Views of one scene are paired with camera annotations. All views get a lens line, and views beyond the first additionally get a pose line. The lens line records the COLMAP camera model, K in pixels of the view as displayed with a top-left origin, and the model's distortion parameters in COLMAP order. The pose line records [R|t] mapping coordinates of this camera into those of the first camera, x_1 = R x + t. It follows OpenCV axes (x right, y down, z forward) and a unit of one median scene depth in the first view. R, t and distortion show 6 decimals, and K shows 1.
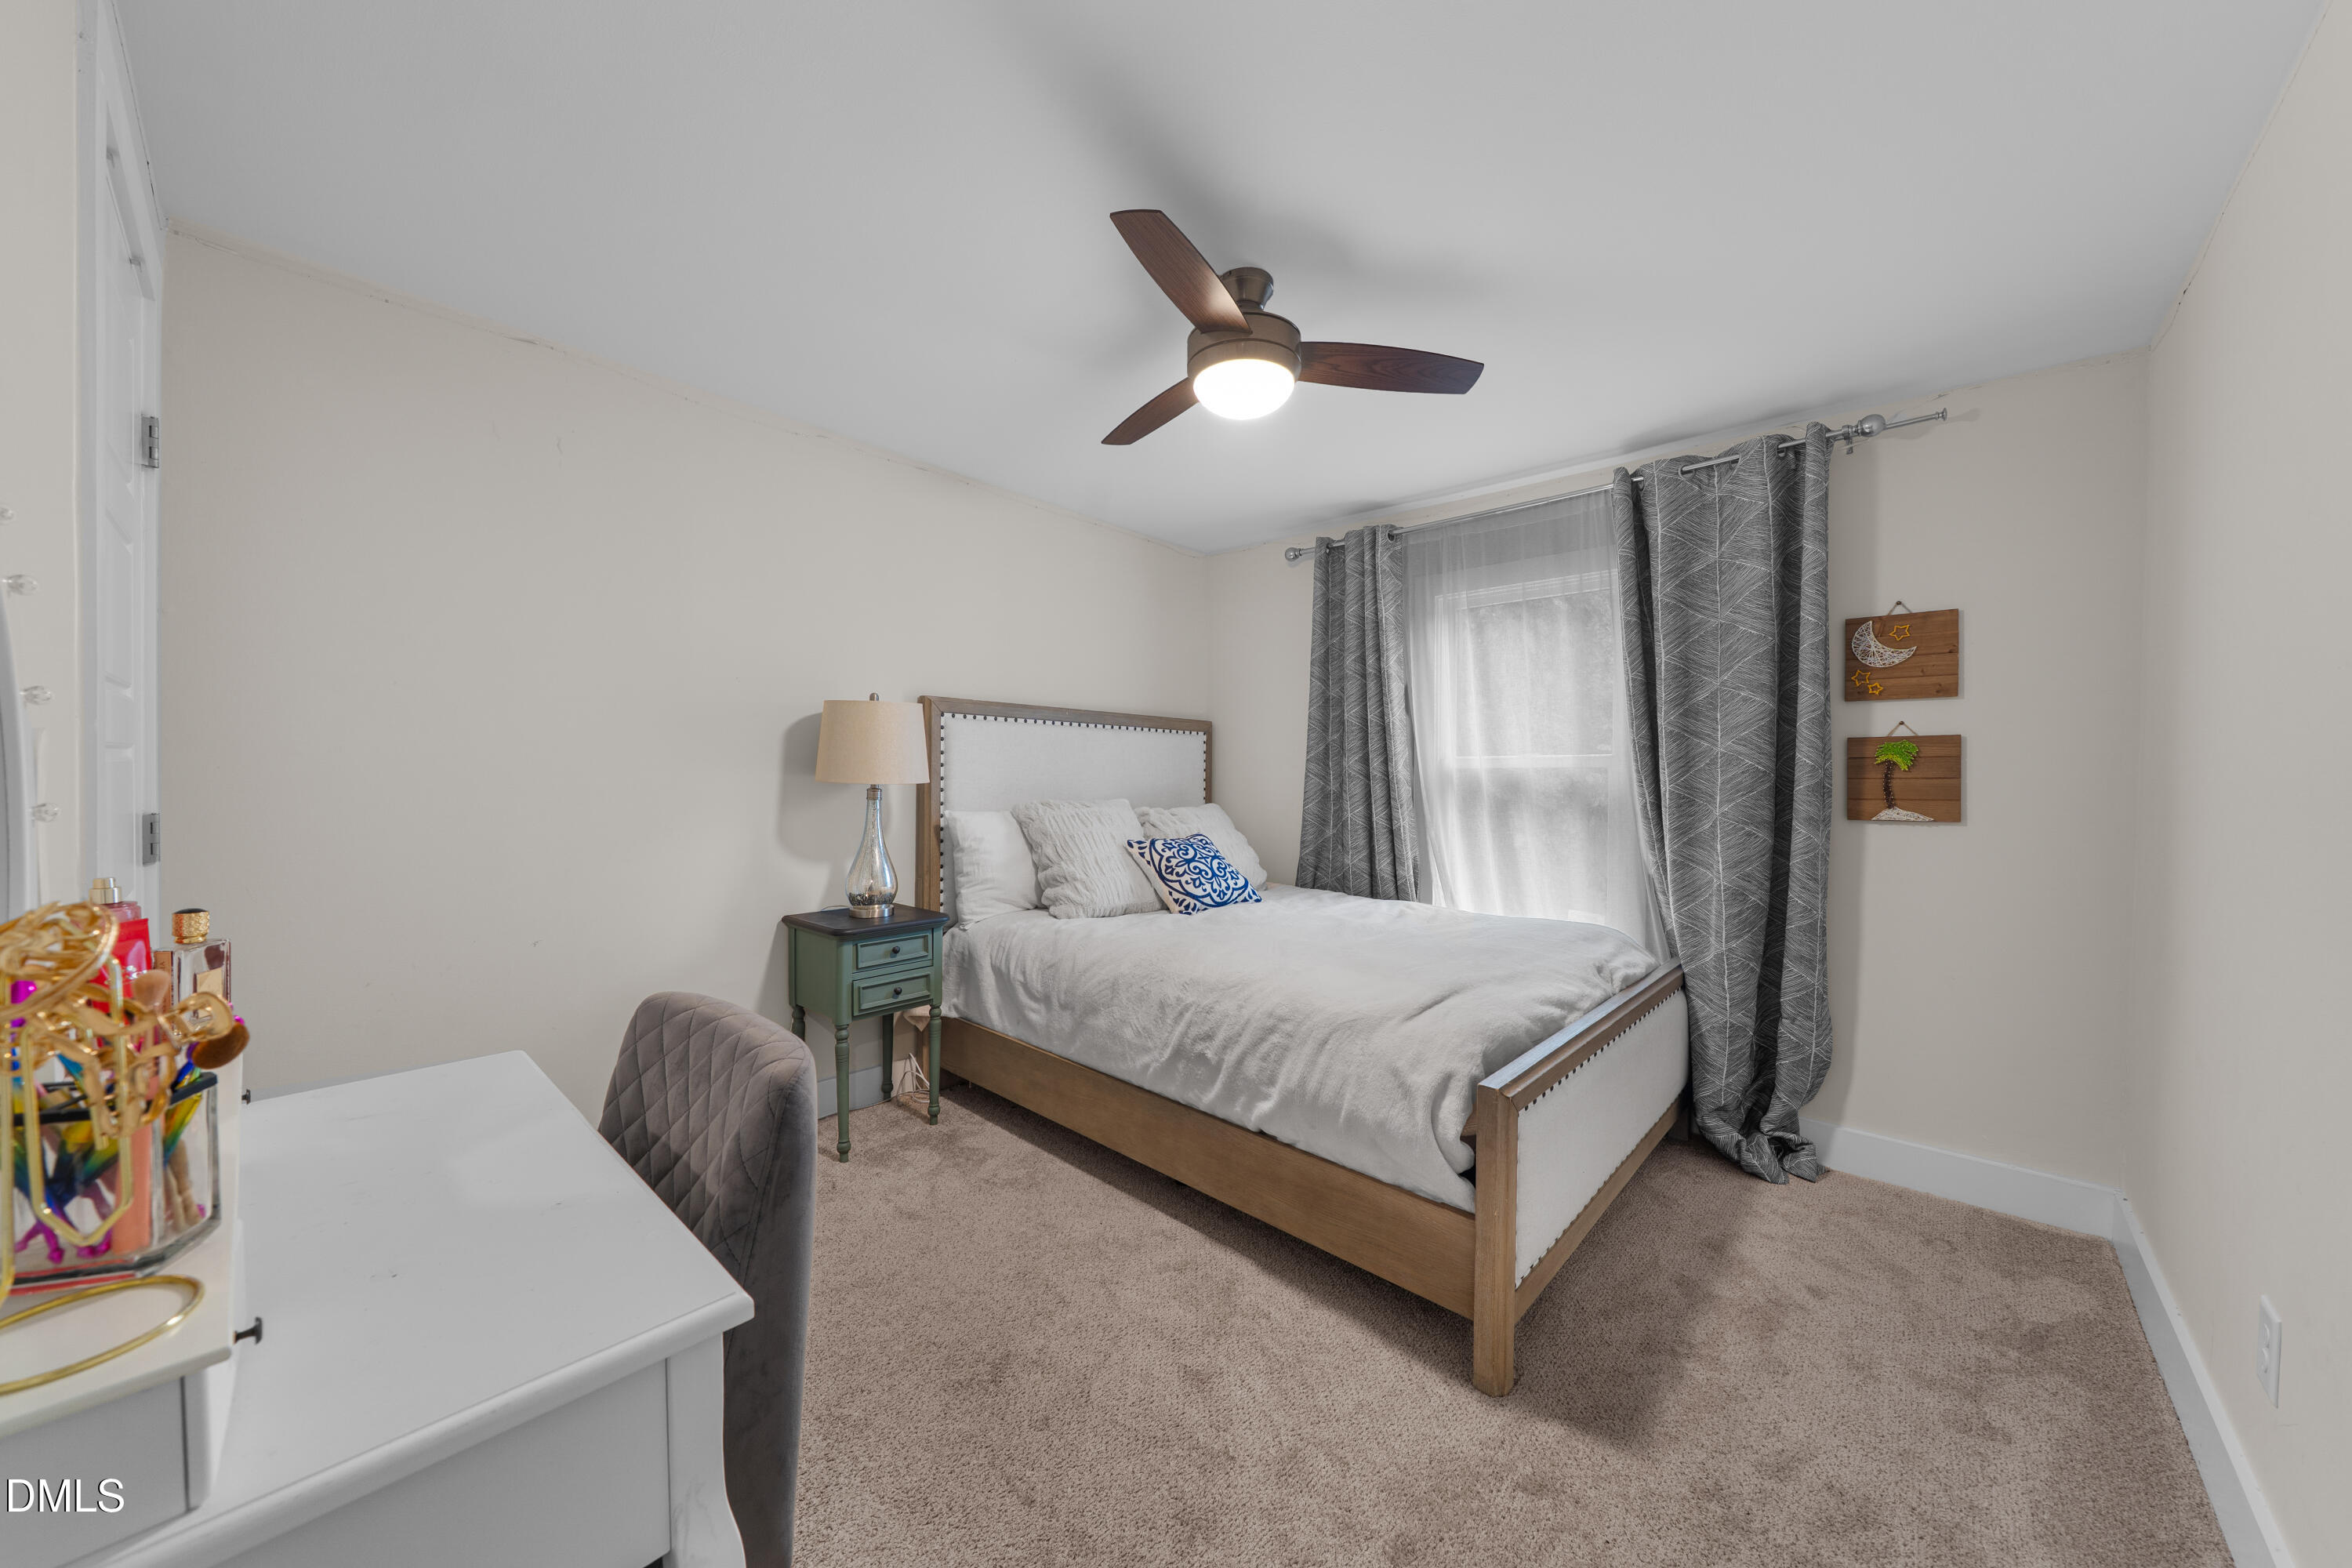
lens RADIAL K [[837.6, 0, 1184.7], [0, 837.6, 738.4], [0, 0, 1]] dist [-0.006069, 0.000046]
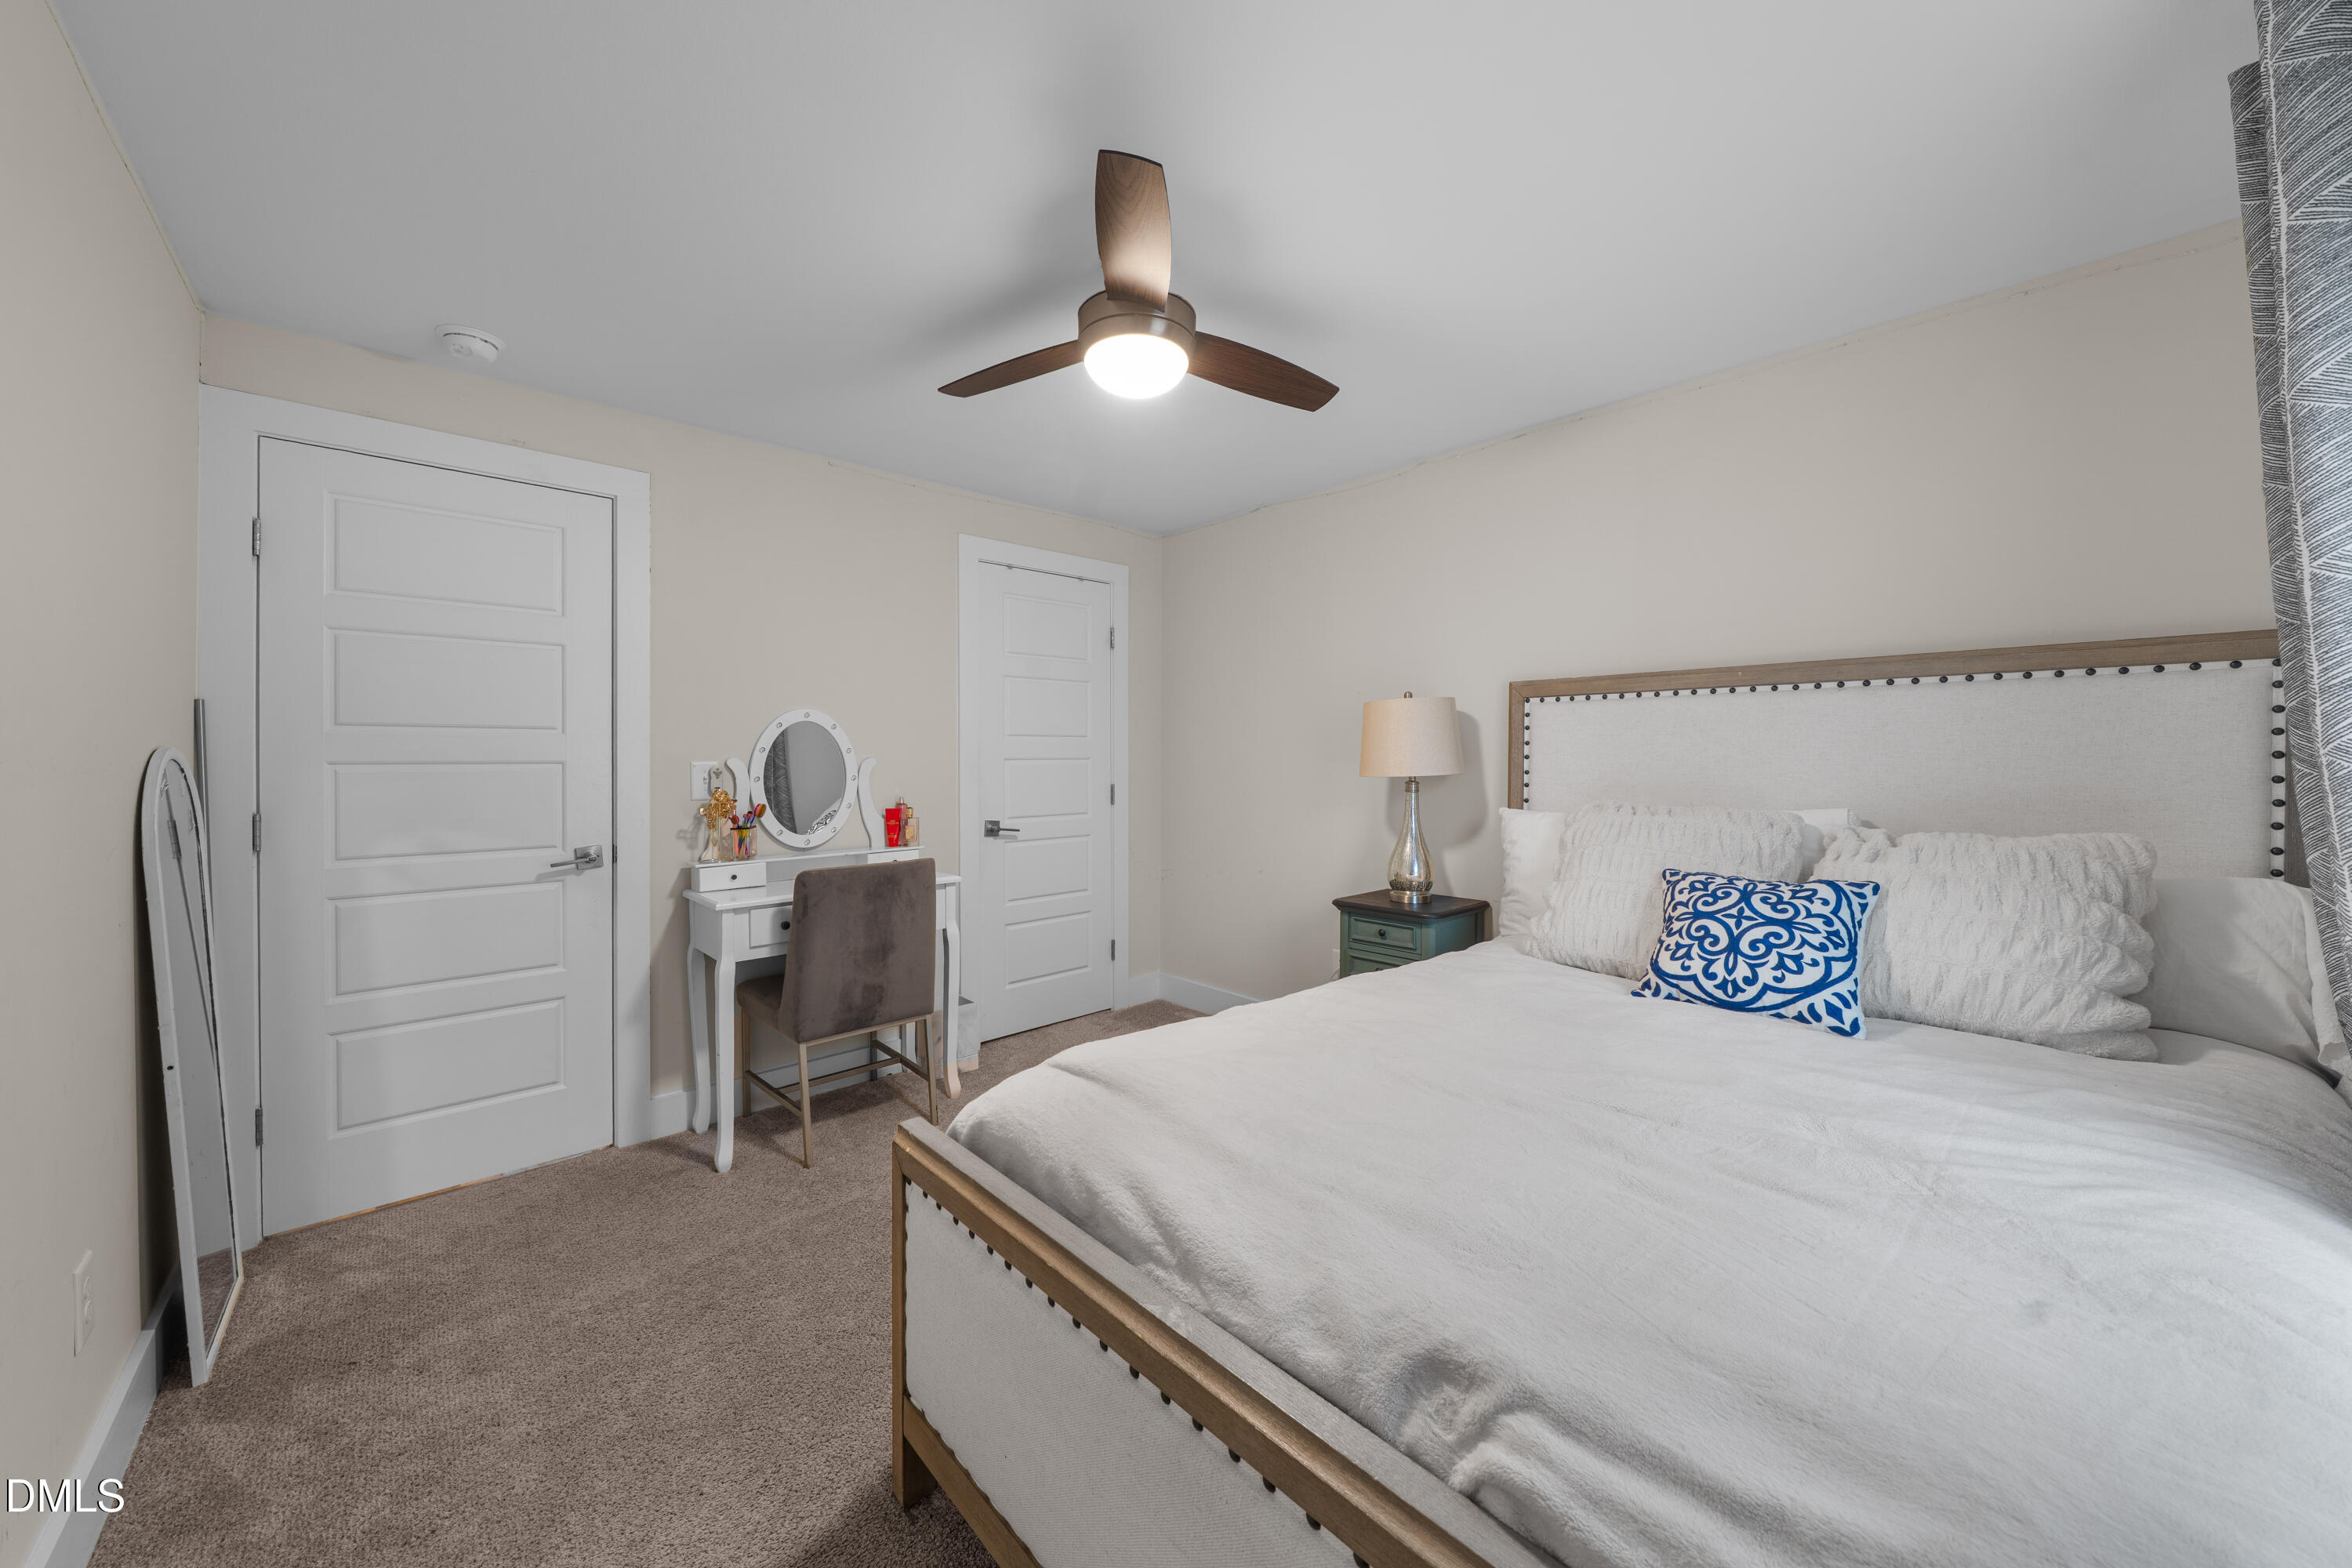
lens RADIAL K [[820.7, 0, 1169.0], [0, 820.7, 780.4], [0, 0, 1]] dist [-0.005181, -0.000125]
pose [[-0.096942, 0.003926, -0.995282, 0.603419], [0.037559, 0.999294, 0.000284, 0.040852], [0.994581, -0.037354, -0.097021, 0.704801]]
